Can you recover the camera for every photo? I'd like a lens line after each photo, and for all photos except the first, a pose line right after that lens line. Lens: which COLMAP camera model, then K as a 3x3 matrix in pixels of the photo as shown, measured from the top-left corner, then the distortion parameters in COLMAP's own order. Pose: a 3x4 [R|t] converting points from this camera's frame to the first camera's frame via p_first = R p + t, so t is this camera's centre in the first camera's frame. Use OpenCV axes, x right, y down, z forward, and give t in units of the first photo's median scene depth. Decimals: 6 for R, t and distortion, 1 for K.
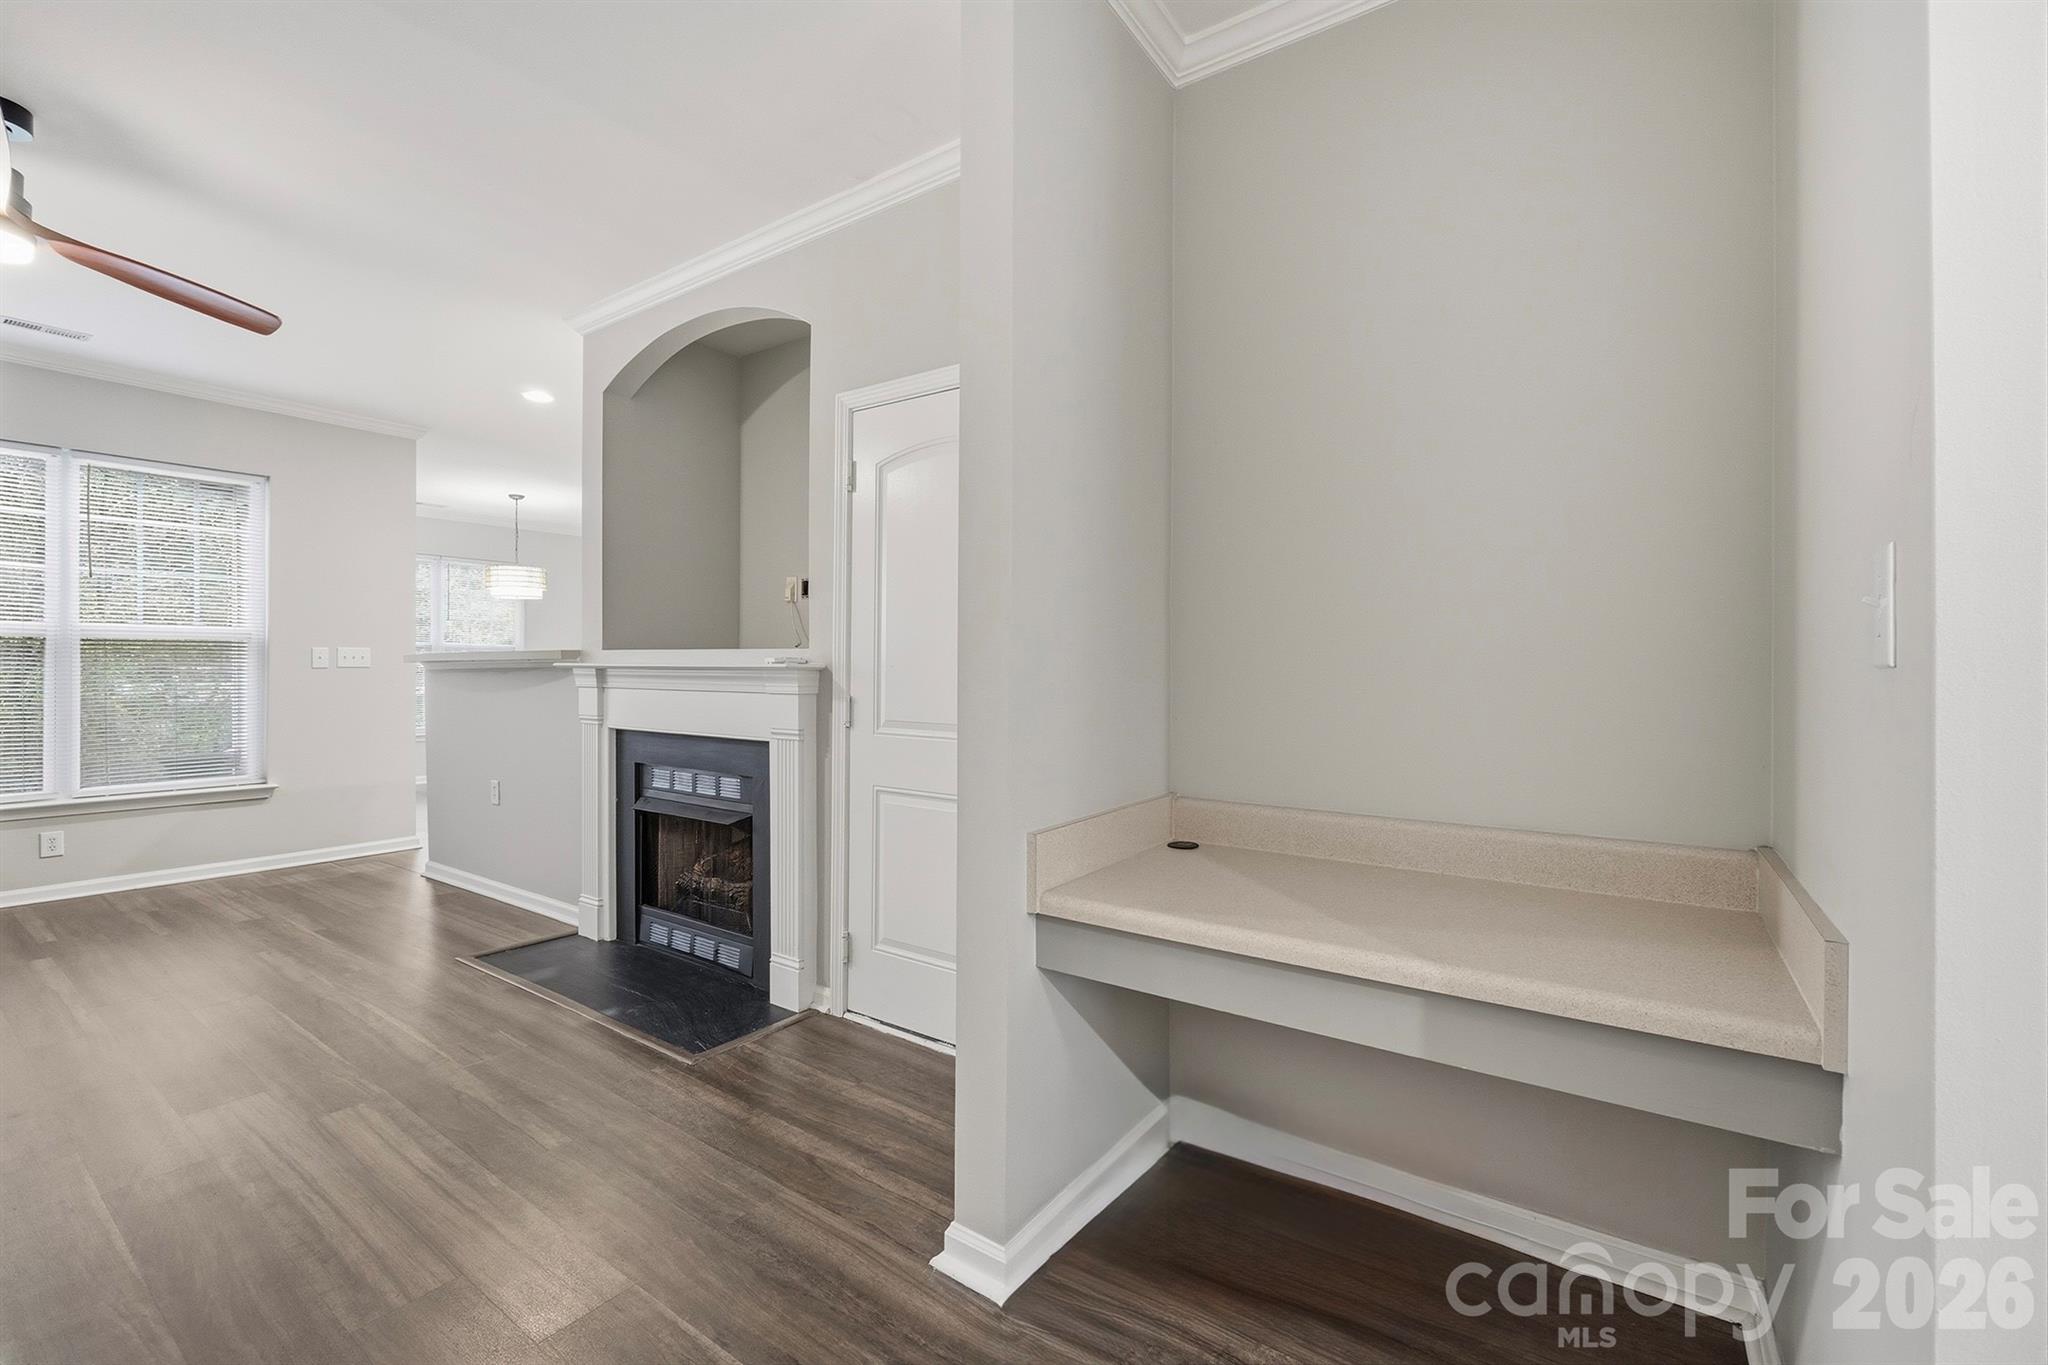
lens RADIAL K [[859.8, 0, 1043.0], [0, 859.8, 667.0], [0, 0, 1]] dist [-0.021039, 0.003732]
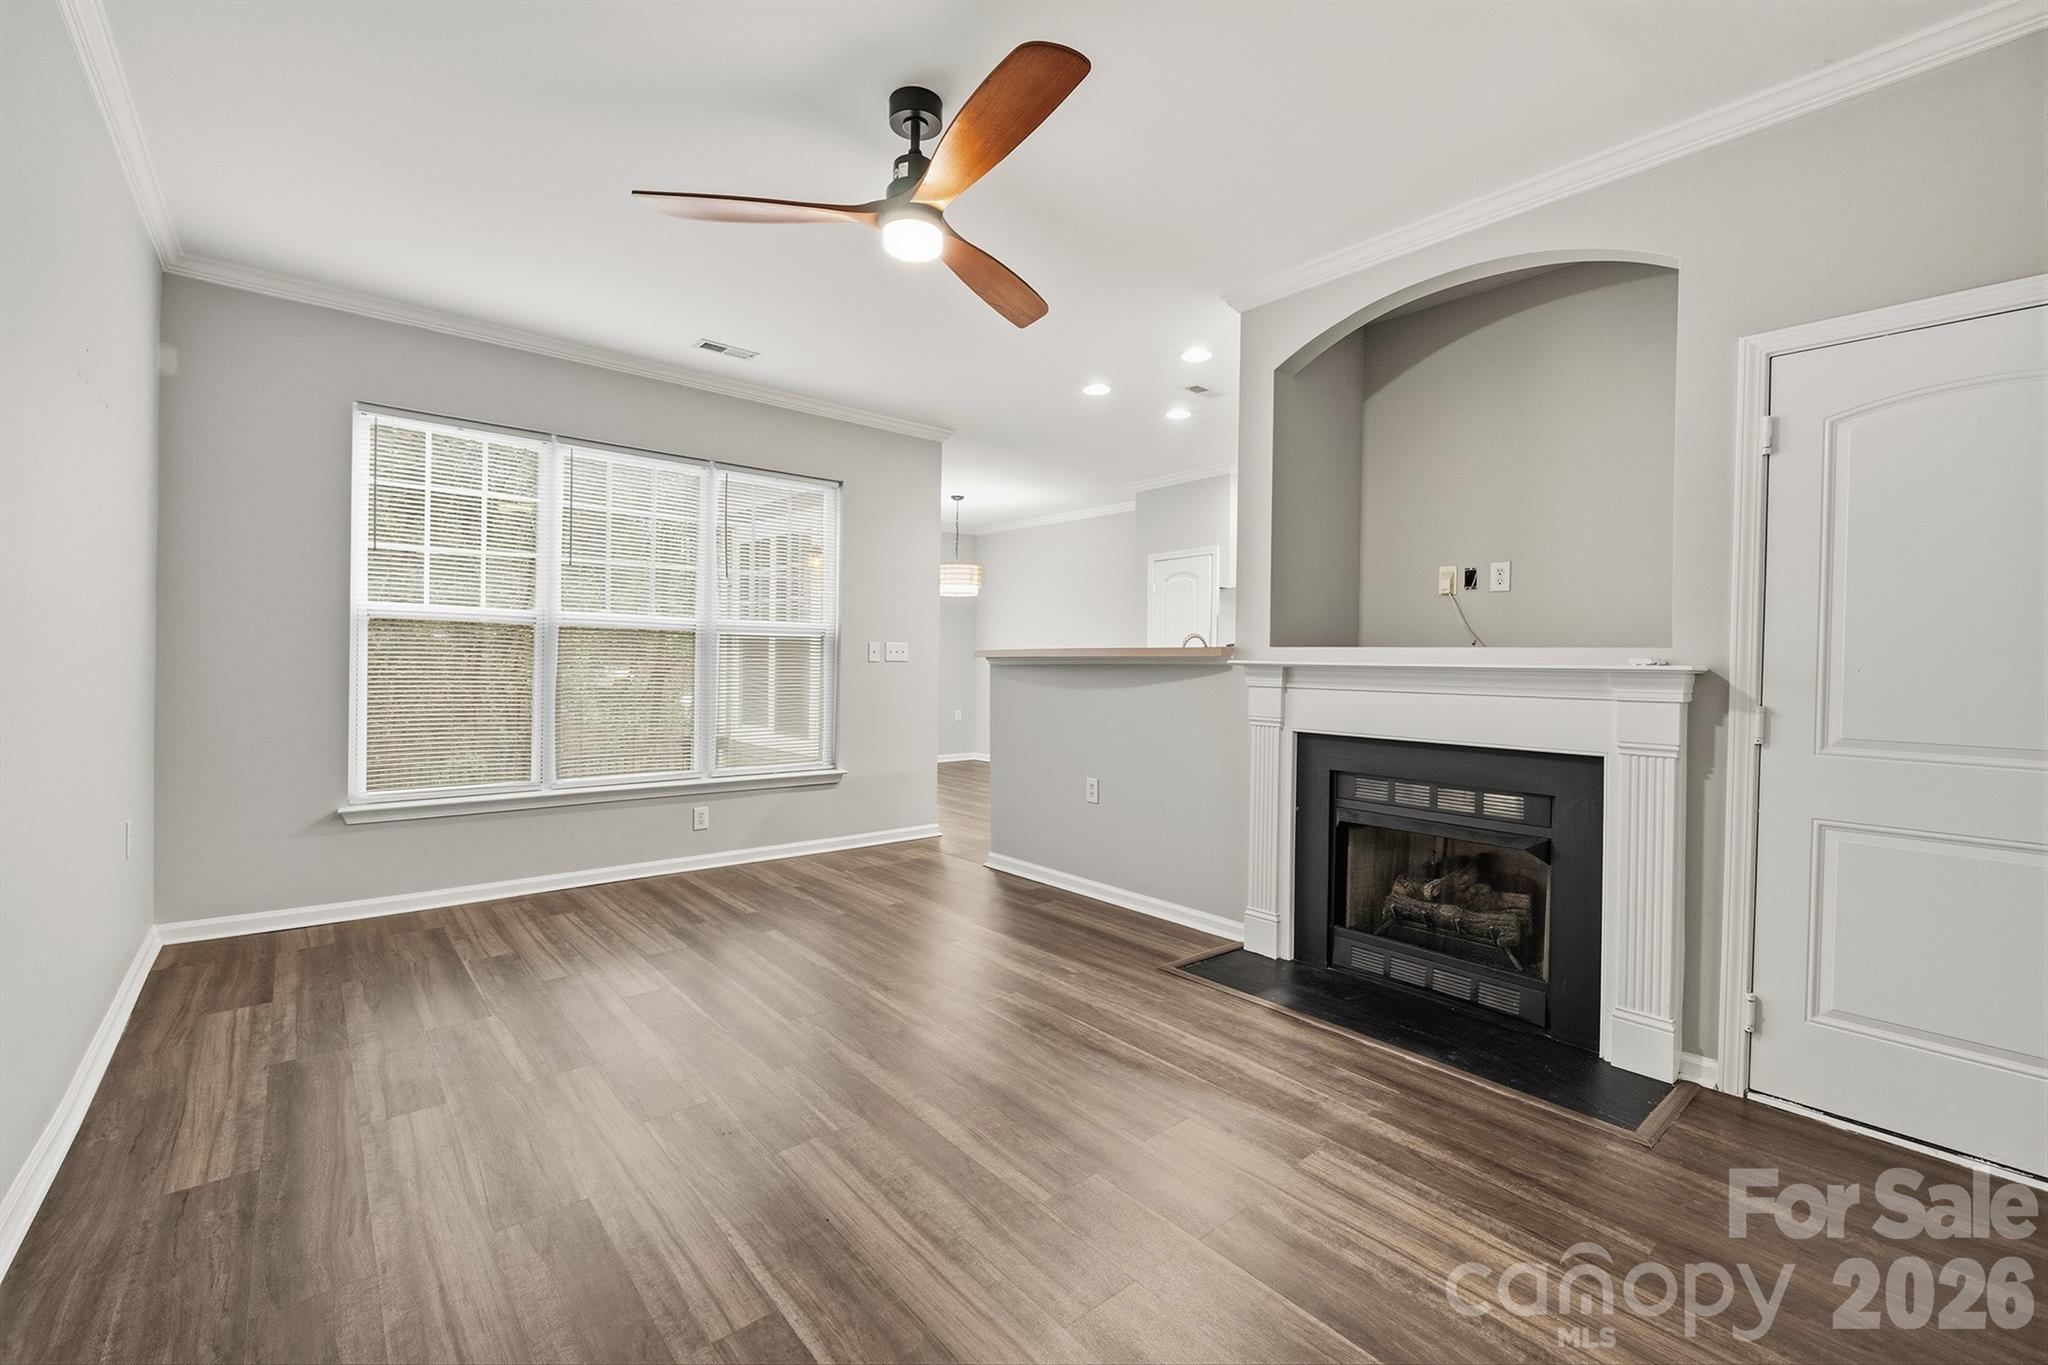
lens RADIAL K [[862.0, 0, 1026.3], [0, 862.0, 667.7], [0, 0, 1]] dist [-0.006041, -0.000302]
pose [[0.964391, 0.012332, -0.264195, -0.551491], [-0.010848, 0.999916, 0.007074, -0.001118], [0.264260, -0.003956, 0.964443, 0.022194]]
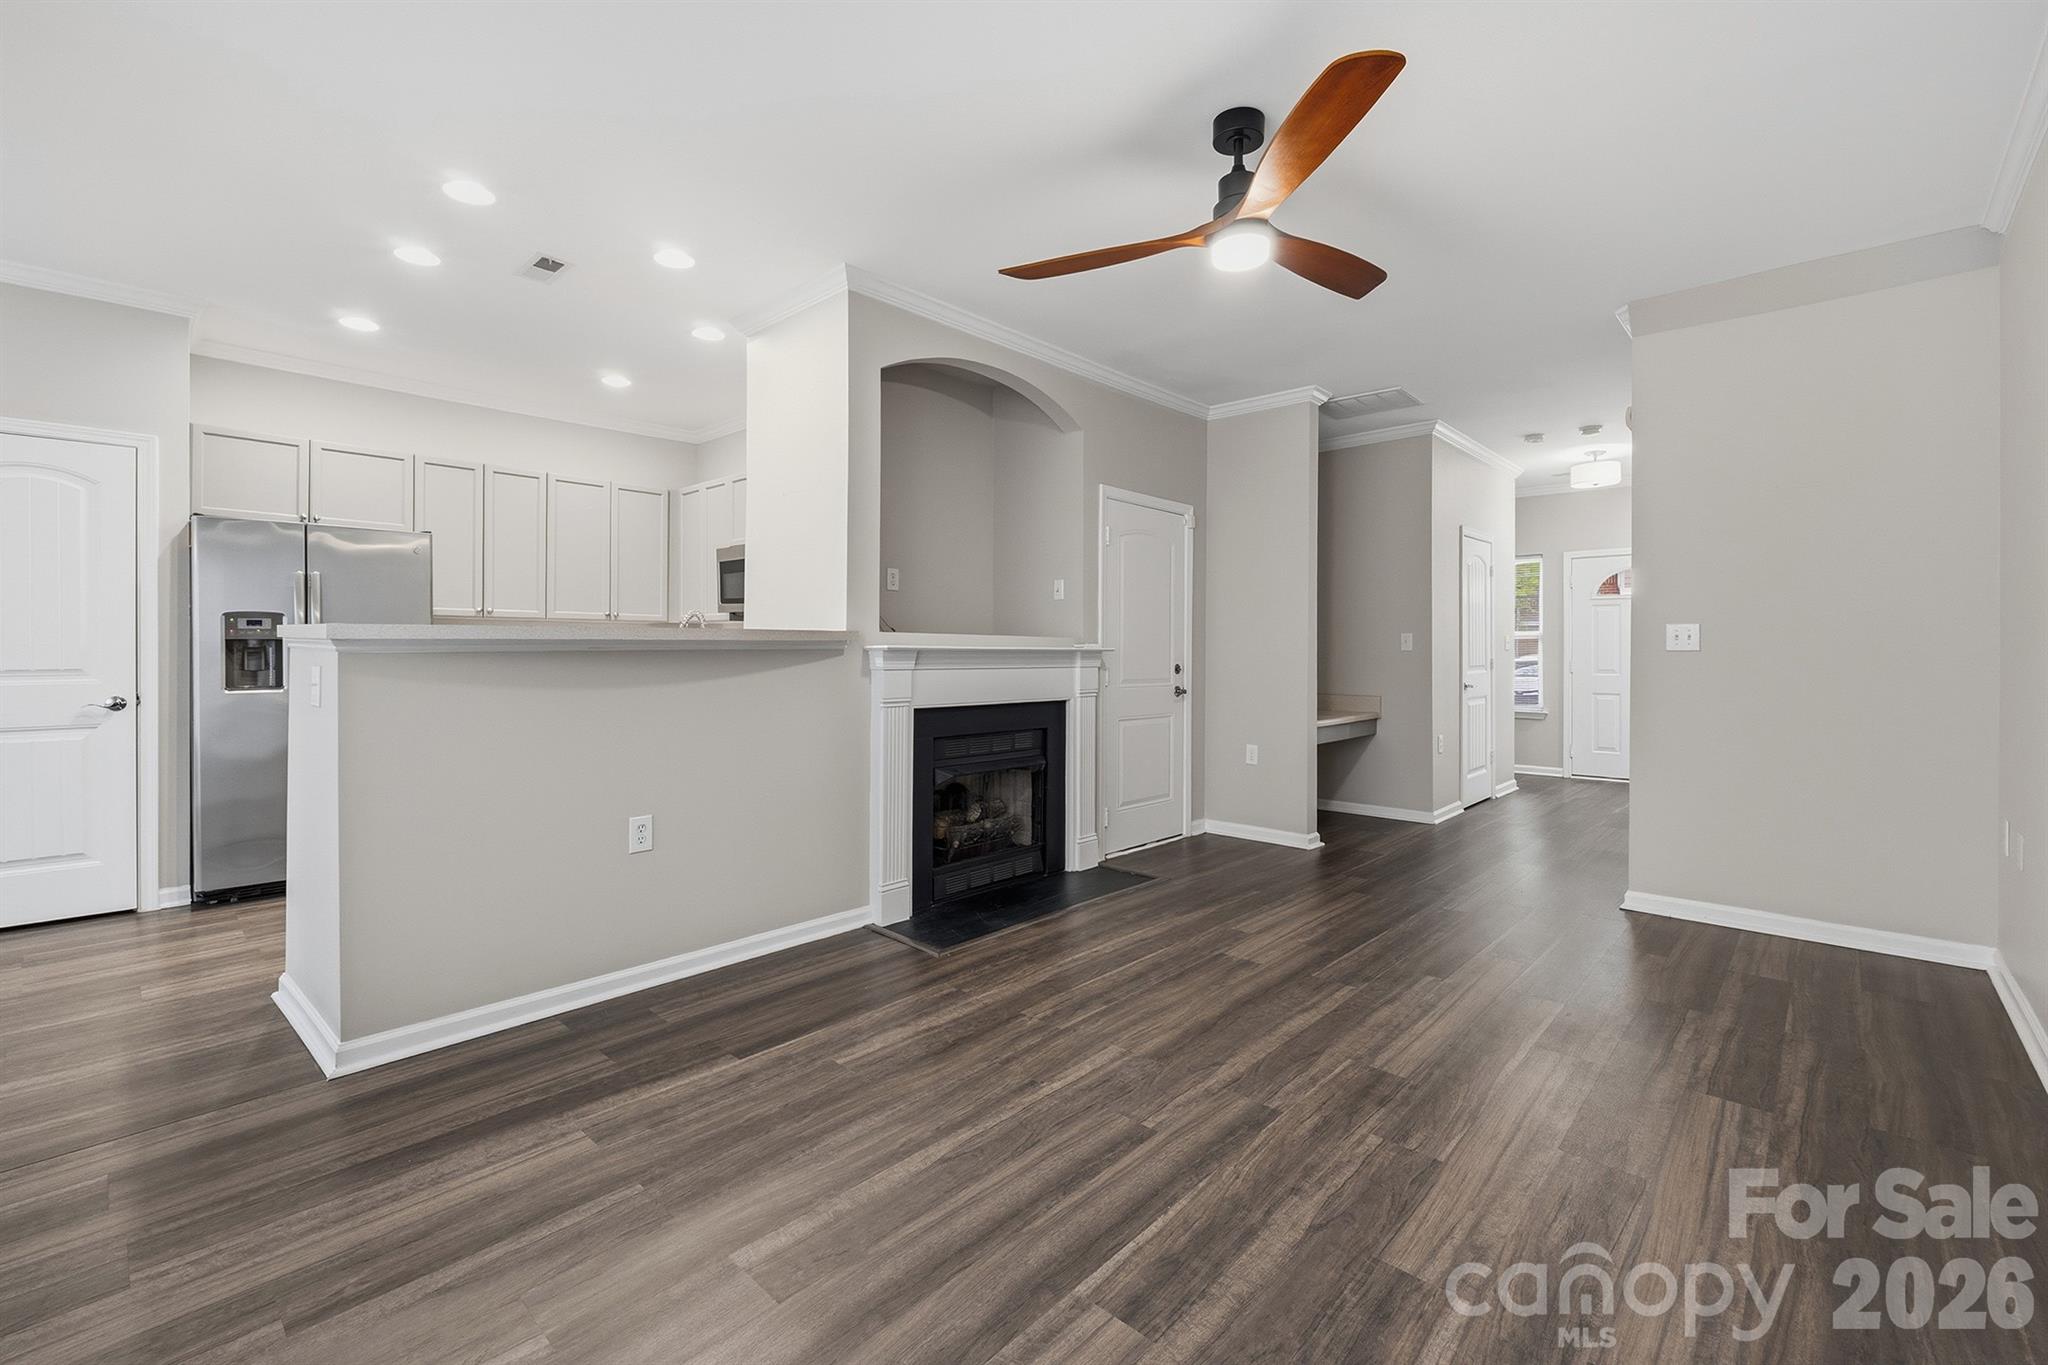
lens RADIAL K [[859.8, 0, 1043.0], [0, 859.8, 667.0], [0, 0, 1]] dist [-0.021039, 0.003732]
pose [[0.142999, -0.020742, 0.989505, -1.538760], [-0.005321, 0.999750, 0.021726, -0.003145], [-0.989709, -0.008372, 0.142853, 0.712132]]
